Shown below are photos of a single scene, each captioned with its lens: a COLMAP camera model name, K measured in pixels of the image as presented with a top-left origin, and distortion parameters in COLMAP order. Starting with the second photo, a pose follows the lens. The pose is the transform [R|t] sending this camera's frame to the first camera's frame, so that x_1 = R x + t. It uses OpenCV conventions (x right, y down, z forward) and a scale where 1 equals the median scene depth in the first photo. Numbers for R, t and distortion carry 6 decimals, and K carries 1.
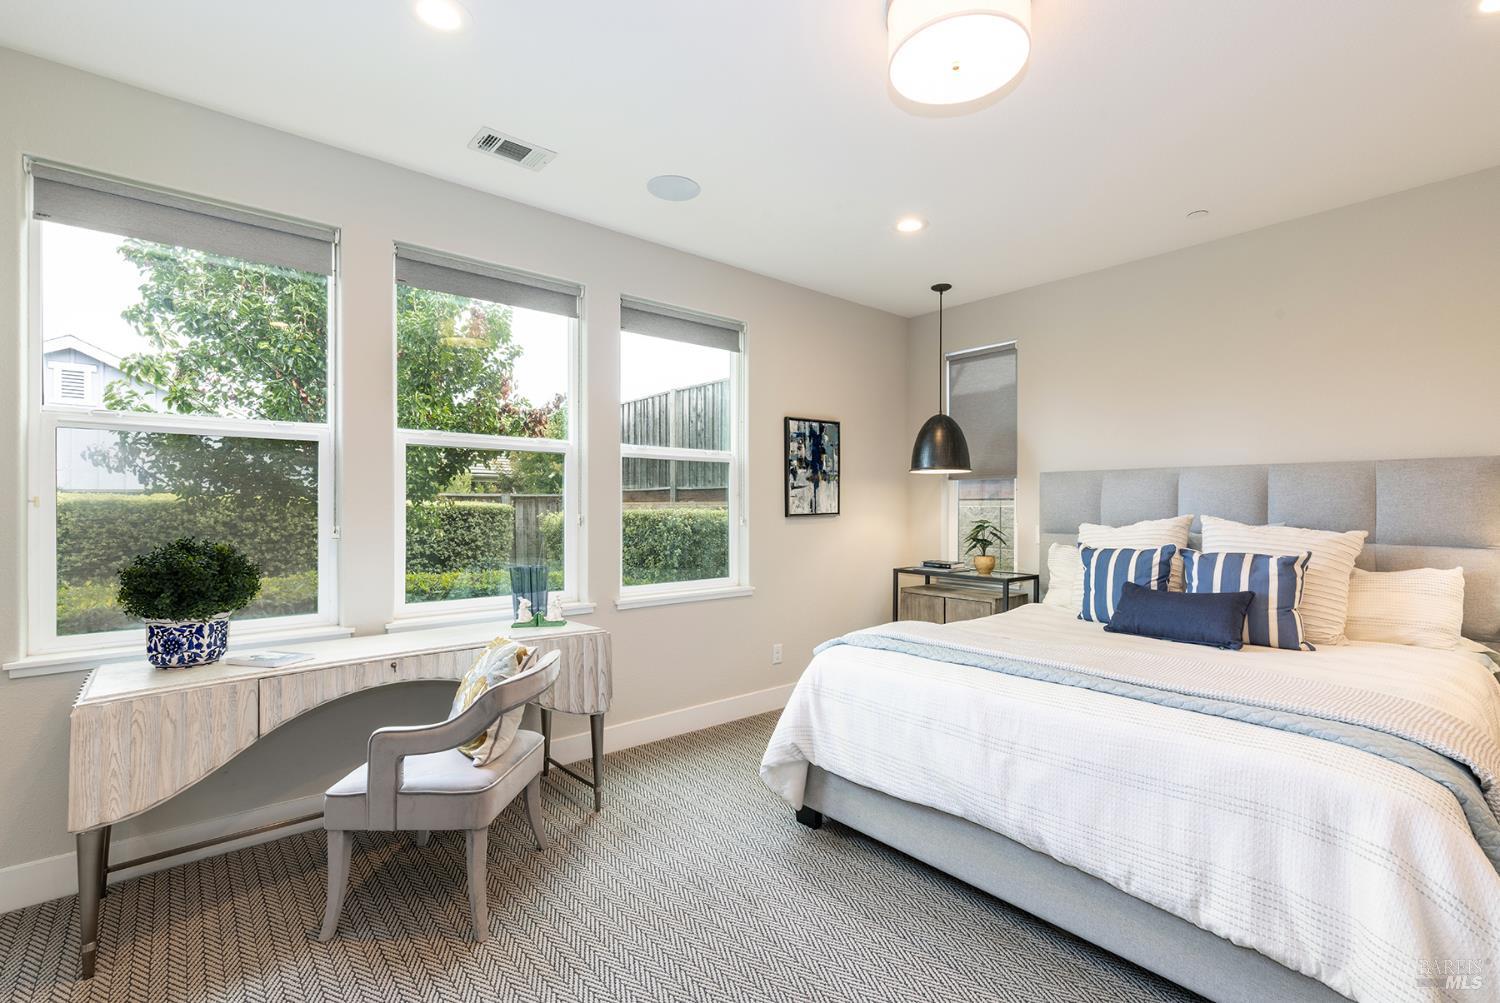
lens RADIAL K [[671.0, 0, 755.5], [0, 671.0, 505.8], [0, 0, 1]] dist [0.001774, 0.000374]
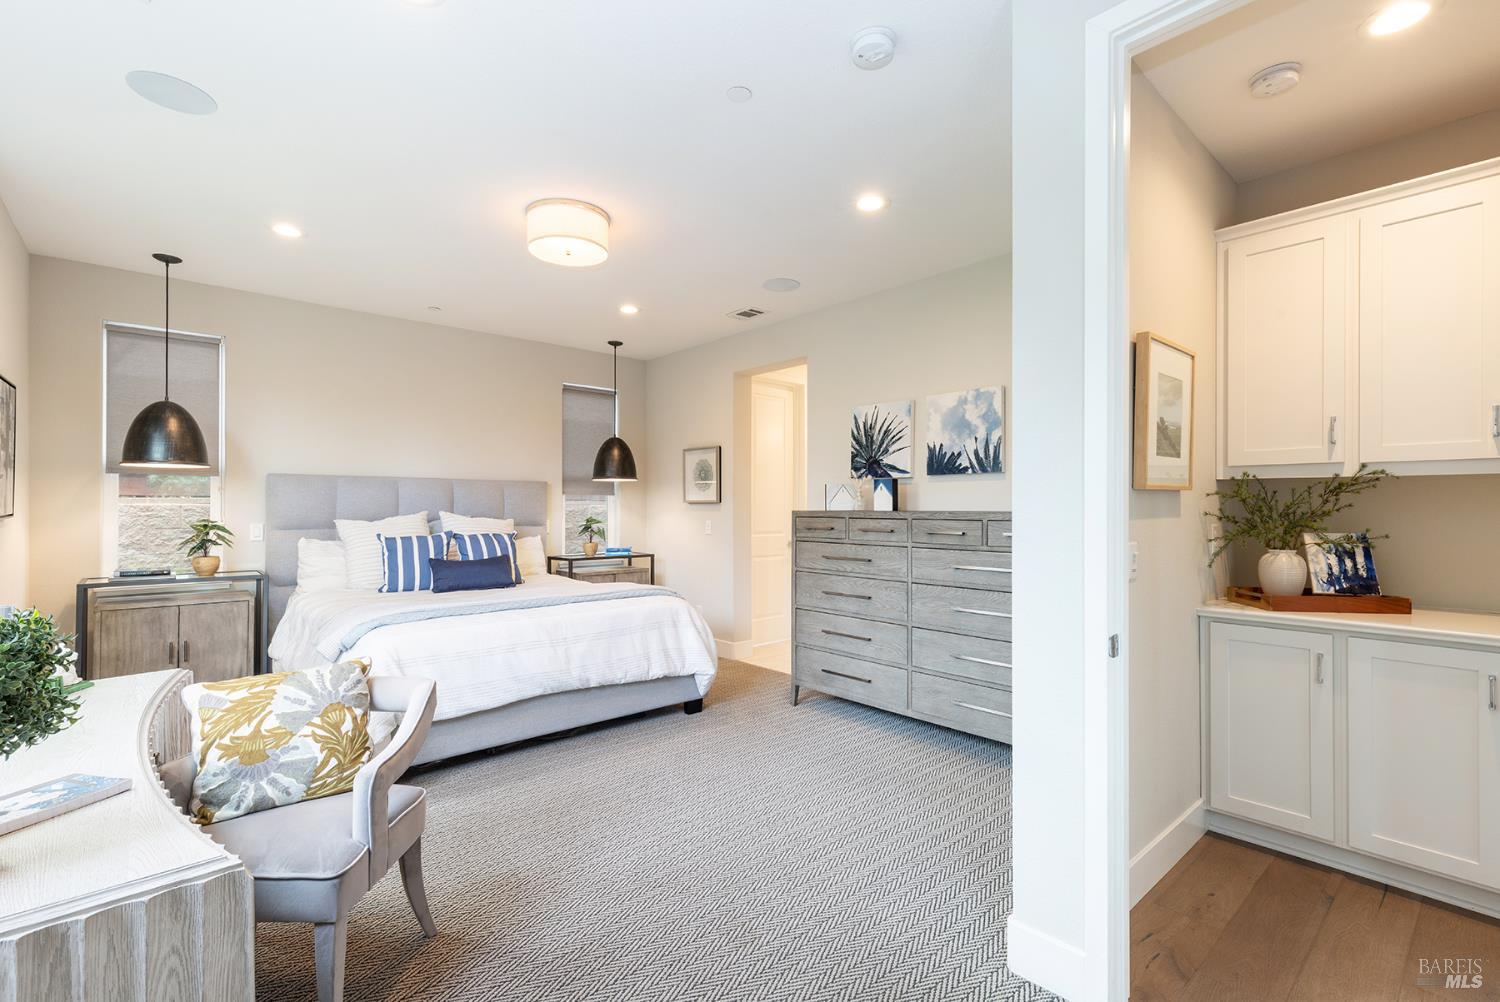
lens RADIAL K [[669.3, 0, 758.7], [0, 669.3, 505.1], [0, 0, 1]] dist [0.003428, -0.000317]
pose [[-0.033330, 0.005083, 0.999431, -0.816246], [0.003470, 0.999982, -0.004970, 0.010070], [-0.999438, 0.003303, -0.033347, 0.329509]]
